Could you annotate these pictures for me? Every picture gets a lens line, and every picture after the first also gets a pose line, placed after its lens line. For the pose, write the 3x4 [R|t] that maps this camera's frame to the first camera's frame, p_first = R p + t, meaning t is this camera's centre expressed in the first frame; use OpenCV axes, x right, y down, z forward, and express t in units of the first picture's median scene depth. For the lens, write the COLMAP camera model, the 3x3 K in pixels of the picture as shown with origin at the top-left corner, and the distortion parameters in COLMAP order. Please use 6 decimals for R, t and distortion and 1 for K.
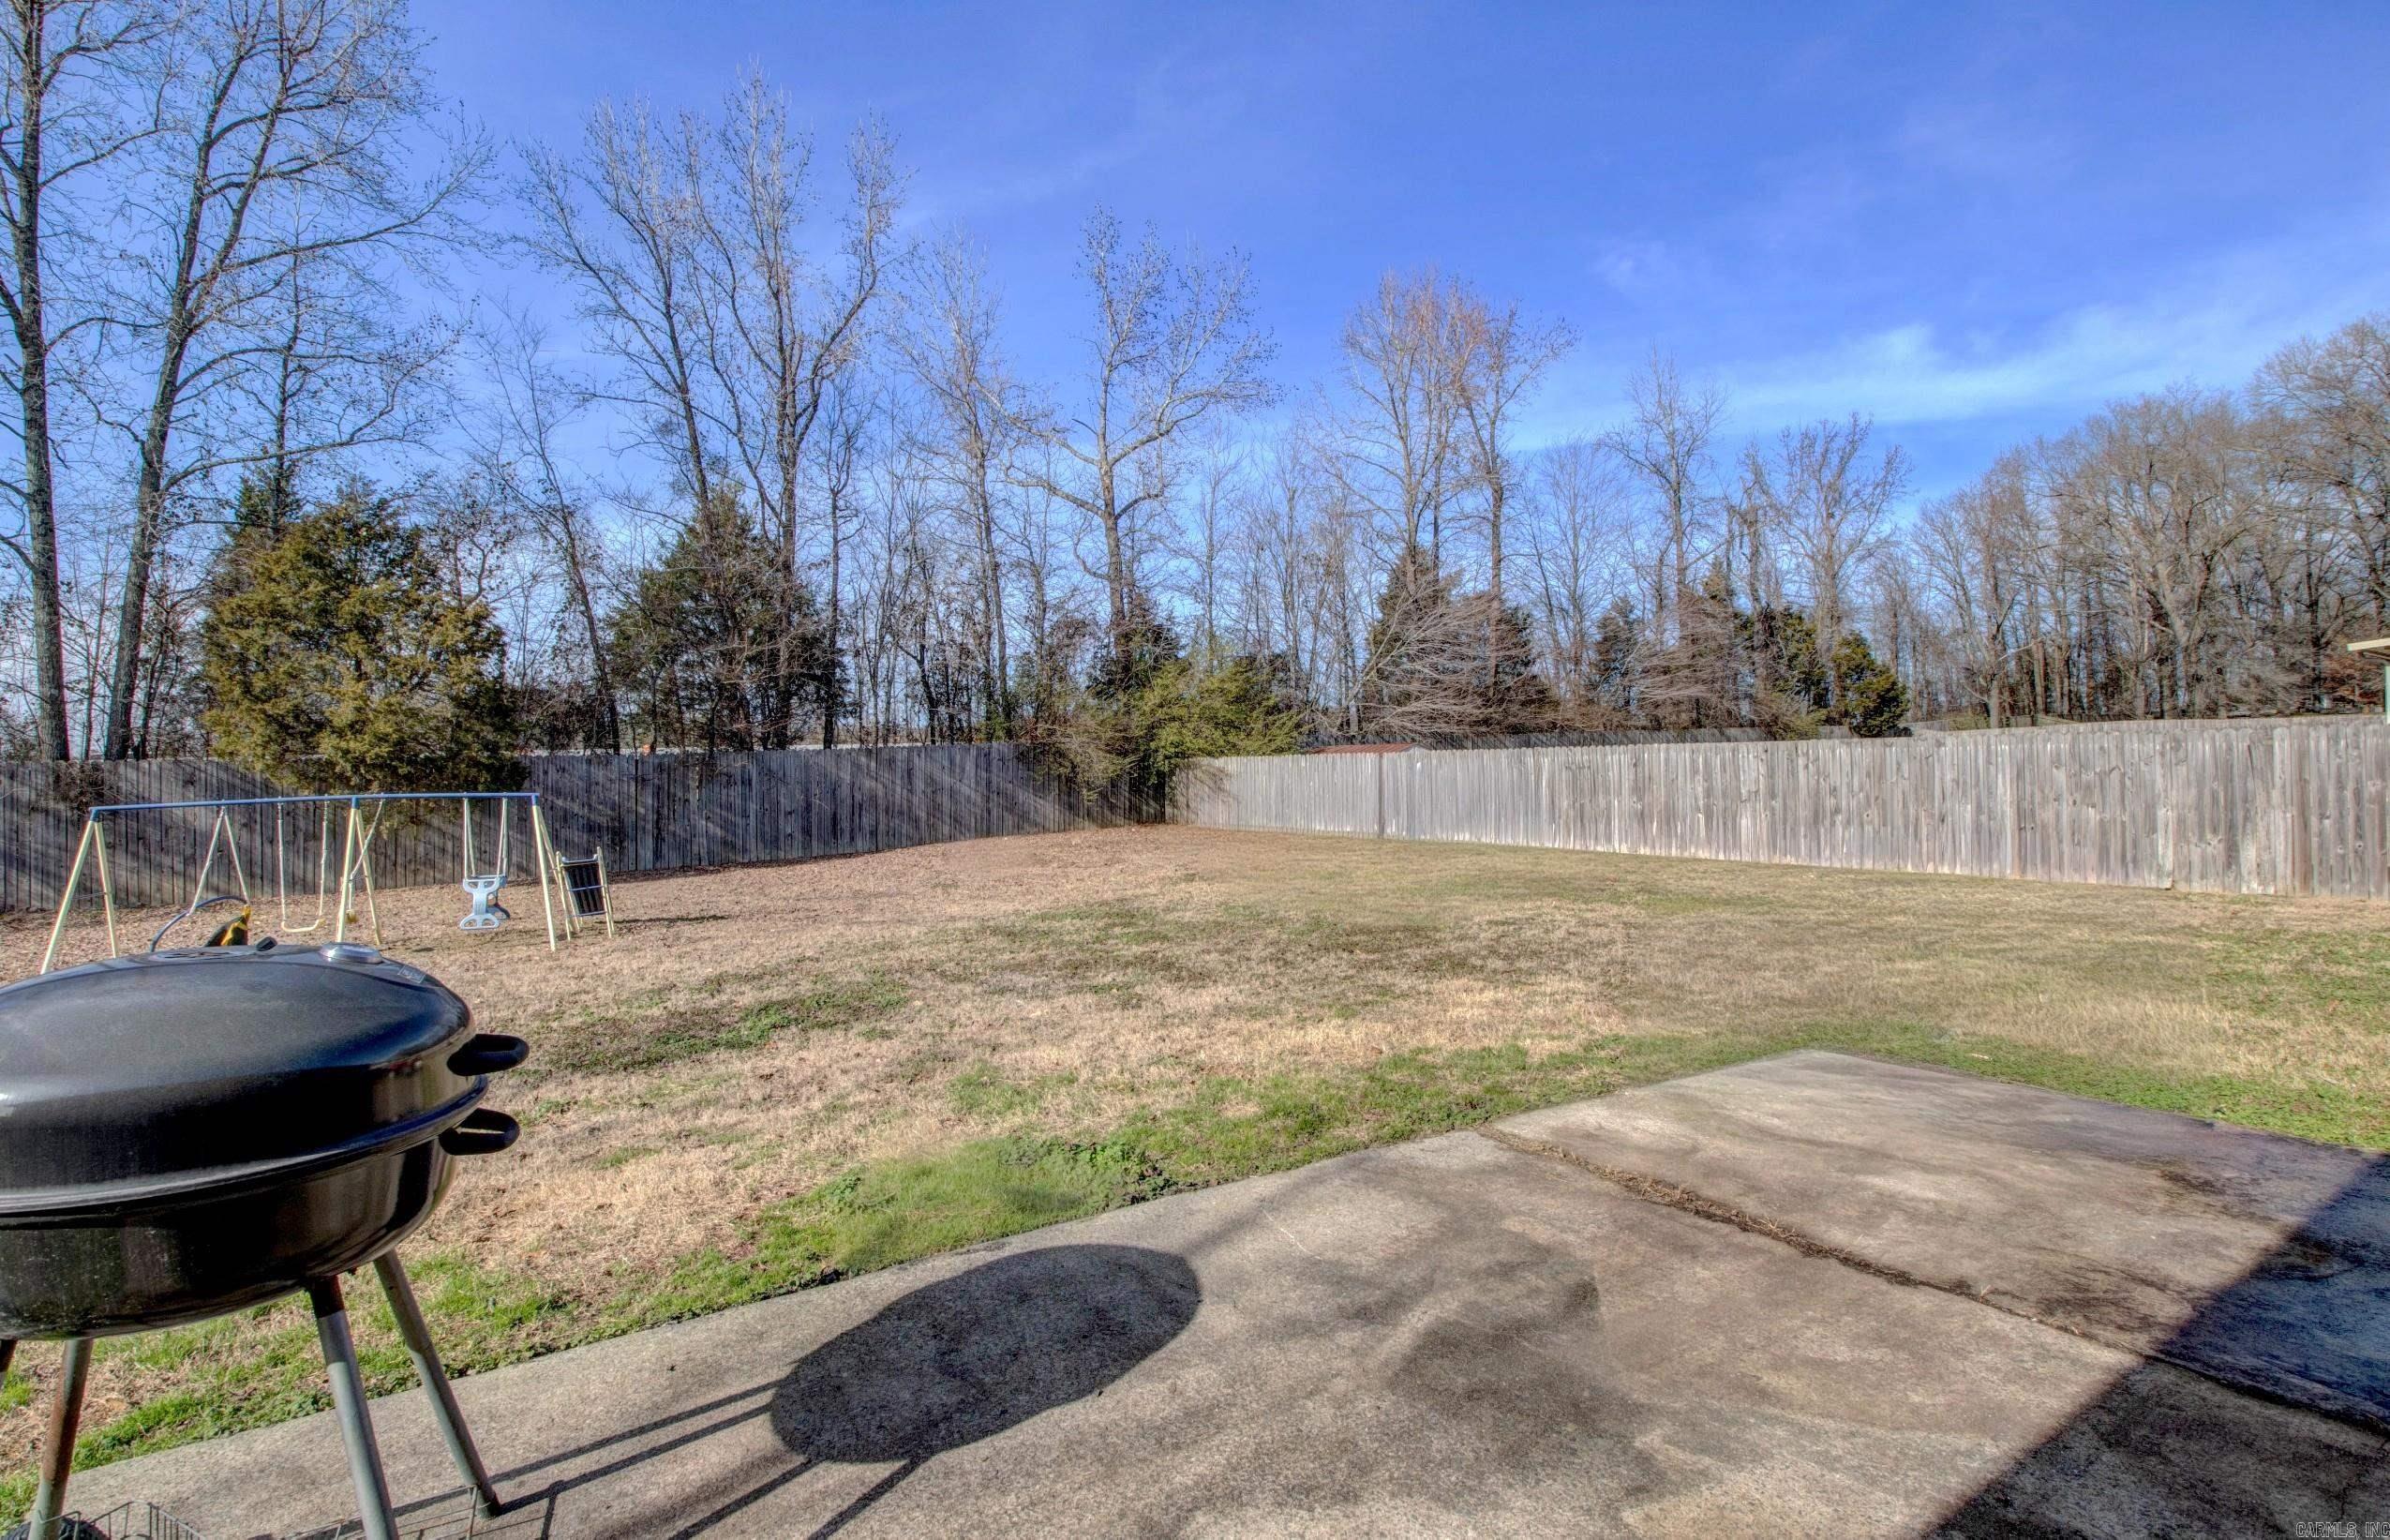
lens RADIAL K [[1095.4, 0, 1203.6], [0, 1095.4, 760.2], [0, 0, 1]] dist [-0.010820, -0.009560]
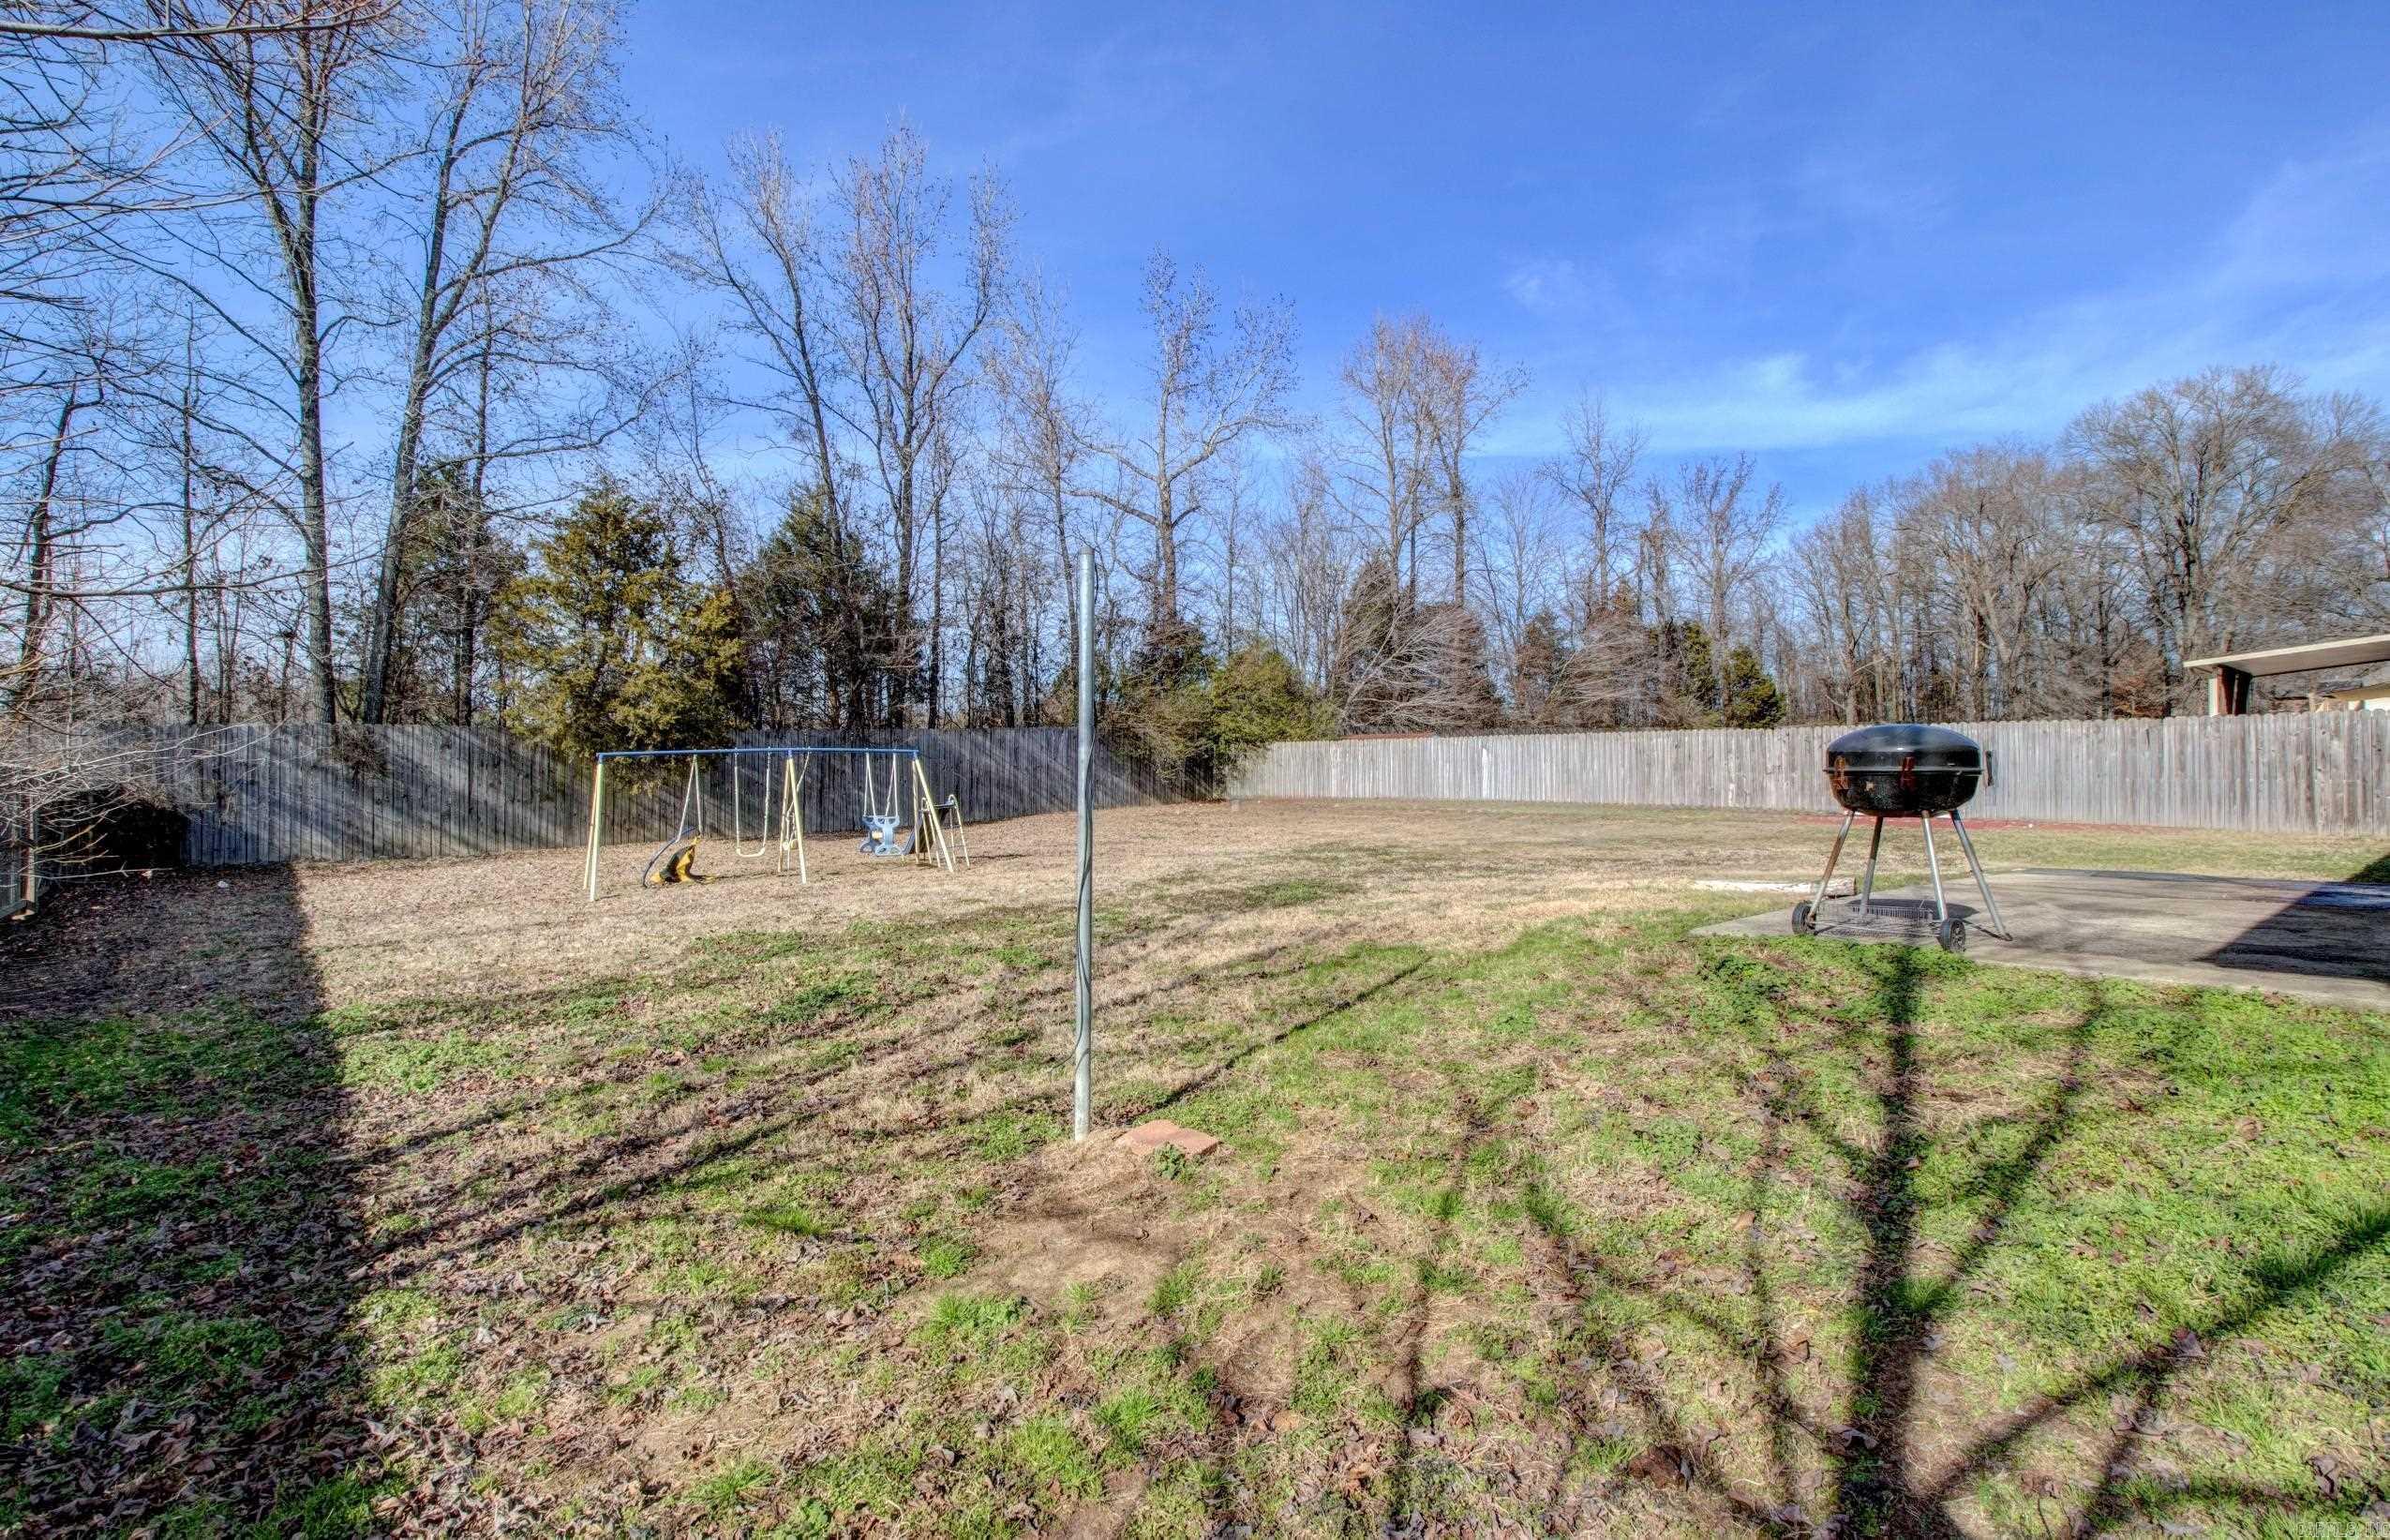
lens RADIAL K [[1085.6, 0, 1200.5], [0, 1085.6, 759.8], [0, 0, 1]] dist [0.002975, -0.018050]
pose [[0.993144, 0.010704, 0.116408, -0.153831], [-0.010787, 0.999942, 0.000087, 0.013387], [-0.116400, -0.001342, 0.993201, -0.094684]]
